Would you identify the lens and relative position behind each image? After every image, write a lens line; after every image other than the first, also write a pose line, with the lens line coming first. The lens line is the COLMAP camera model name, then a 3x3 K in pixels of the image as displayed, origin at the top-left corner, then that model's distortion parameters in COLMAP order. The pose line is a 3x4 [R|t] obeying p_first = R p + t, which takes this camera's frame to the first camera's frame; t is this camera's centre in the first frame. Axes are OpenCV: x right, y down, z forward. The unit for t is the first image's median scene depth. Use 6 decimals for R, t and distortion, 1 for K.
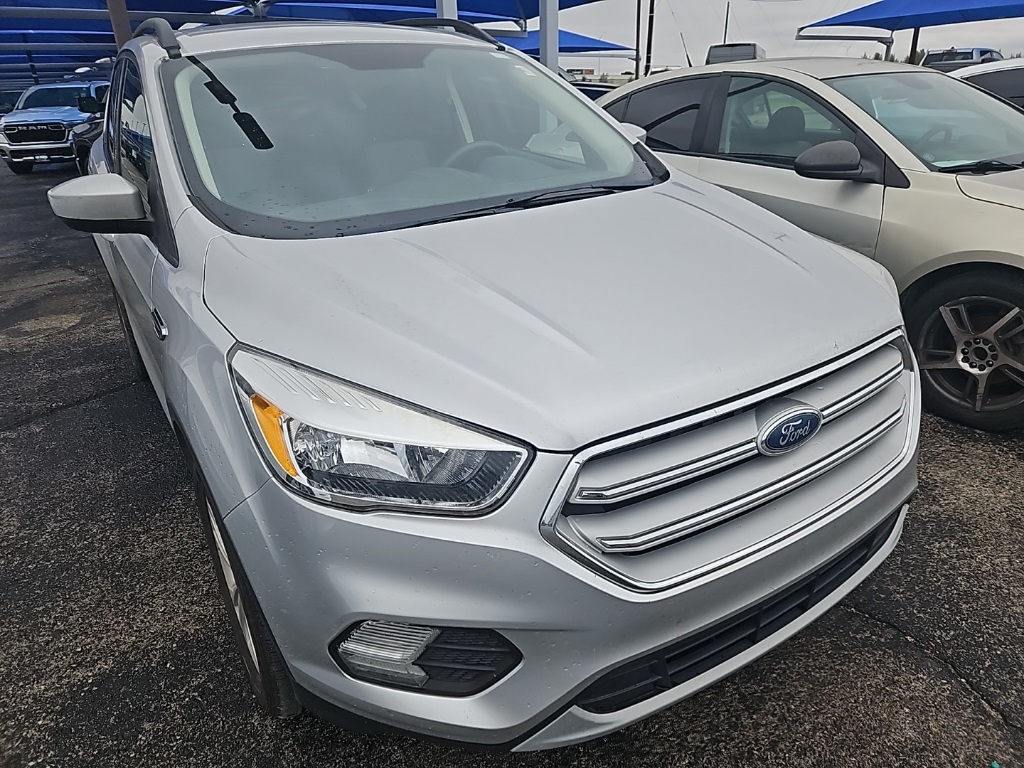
lens RADIAL K [[730.9, 0, 506.8], [0, 730.9, 389.9], [0, 0, 1]] dist [0.092228, -0.091069]
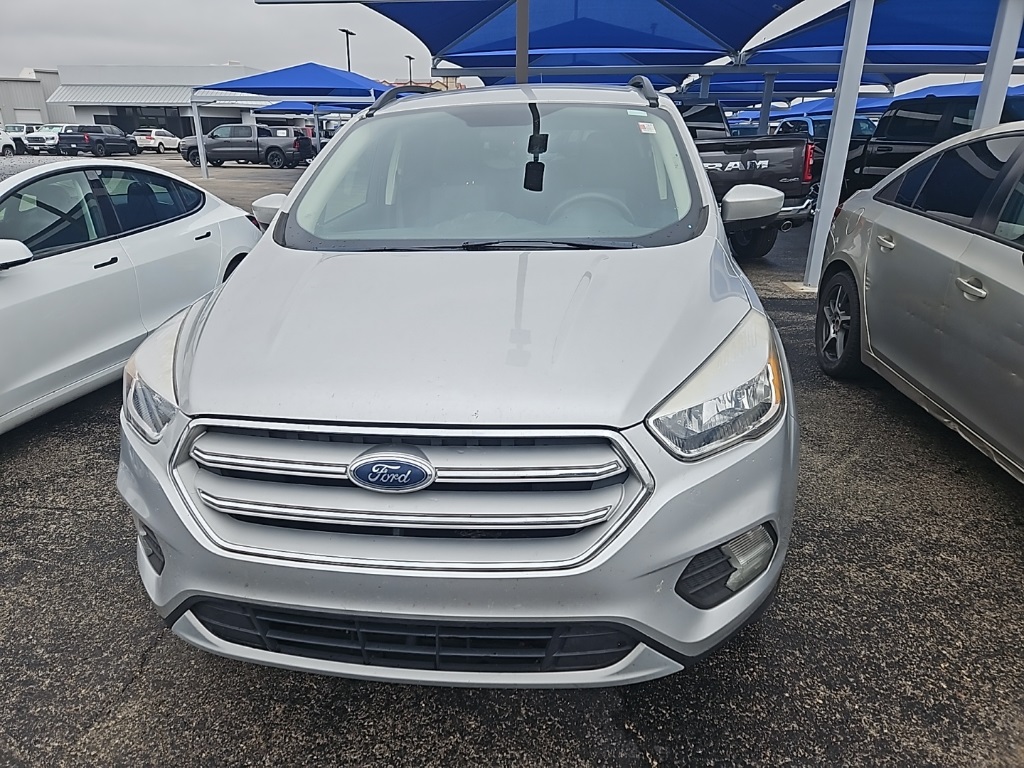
lens RADIAL K [[730.9, 0, 506.8], [0, 730.9, 389.9], [0, 0, 1]] dist [0.092228, -0.091069]
pose [[0.728288, 0.251175, -0.637580, 0.945406], [-0.280284, 0.958204, 0.057325, -0.138350], [0.625330, 0.136955, 0.768249, 0.224777]]
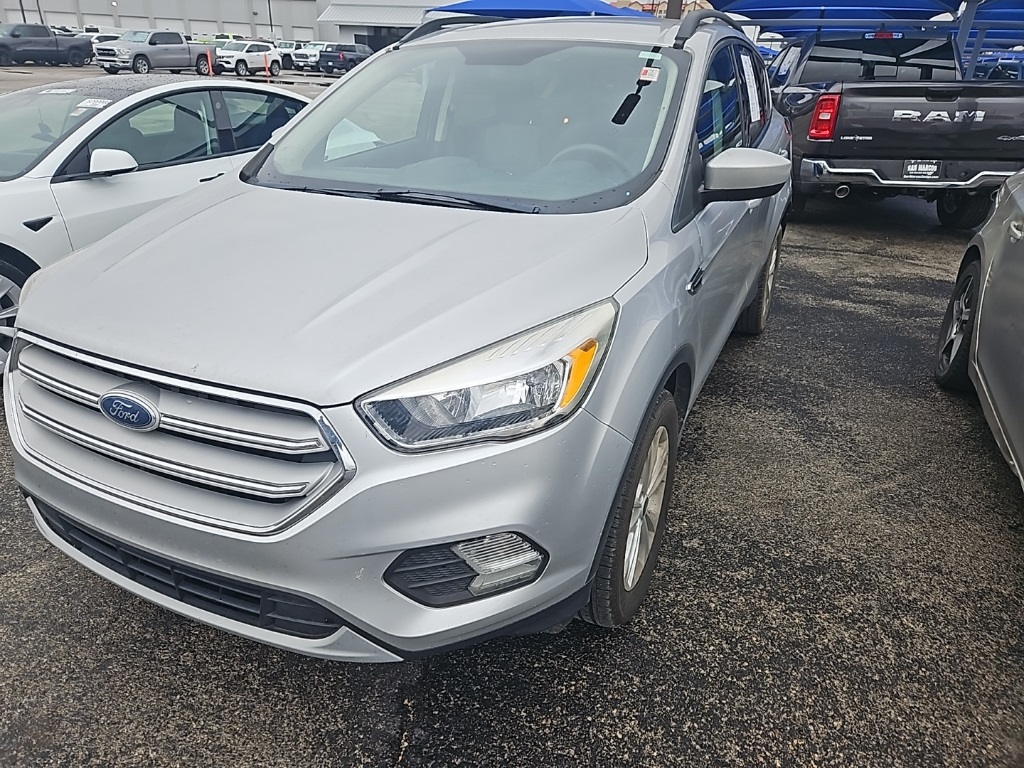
lens RADIAL K [[730.9, 0, 506.8], [0, 730.9, 389.9], [0, 0, 1]] dist [0.092228, -0.091069]
pose [[0.456811, 0.406480, -0.791264, 1.242971], [-0.379789, 0.893472, 0.239726, -0.374308], [0.804416, 0.191004, 0.562524, 0.673439]]
